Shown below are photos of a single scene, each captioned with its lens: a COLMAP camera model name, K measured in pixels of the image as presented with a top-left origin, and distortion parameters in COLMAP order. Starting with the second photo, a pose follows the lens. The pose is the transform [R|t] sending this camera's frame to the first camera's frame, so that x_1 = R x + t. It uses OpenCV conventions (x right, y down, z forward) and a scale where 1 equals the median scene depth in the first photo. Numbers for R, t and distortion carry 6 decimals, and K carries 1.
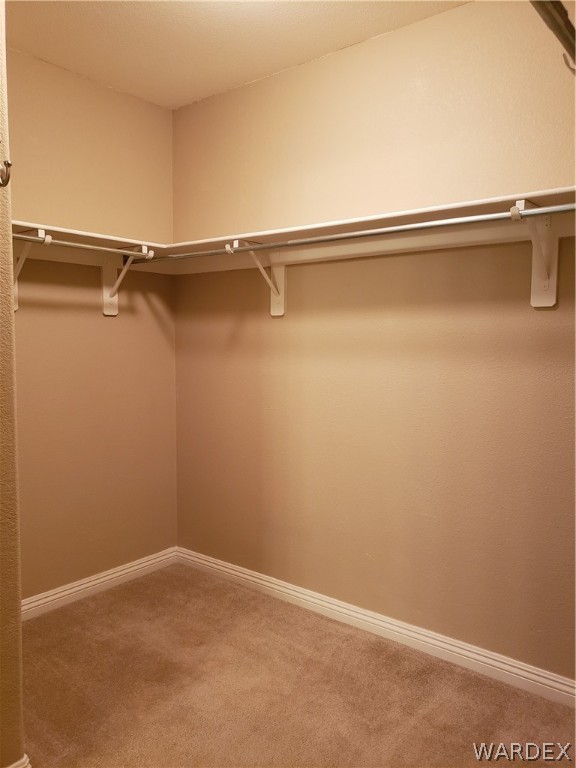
lens RADIAL K [[609.2, 0, 291.4], [0, 609.2, 384.7], [0, 0, 1]] dist [0.043725, -0.044275]
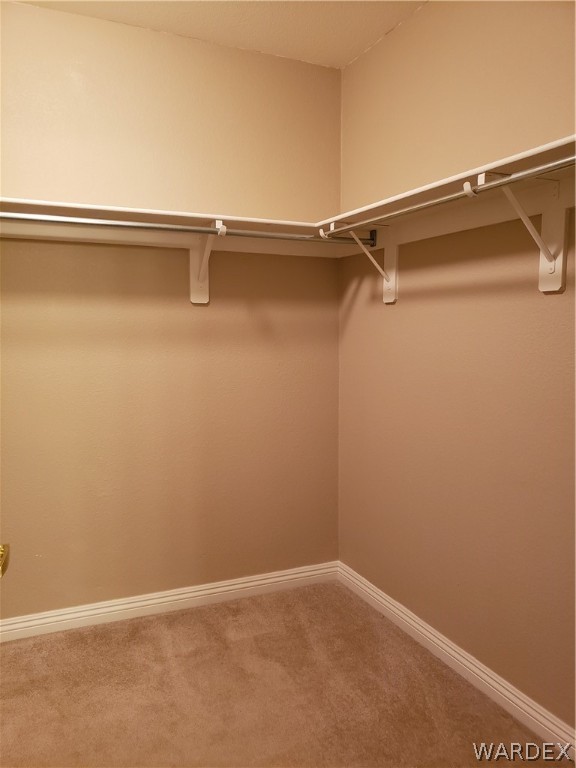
lens RADIAL K [[609.2, 0, 293.1], [0, 609.2, 384.1], [0, 0, 1]] dist [0.043725, -0.044275]
pose [[0.444683, -0.088227, 0.891332, -0.636473], [0.065502, 0.995676, 0.065876, -0.029427], [-0.893290, 0.029090, 0.448539, 0.256703]]
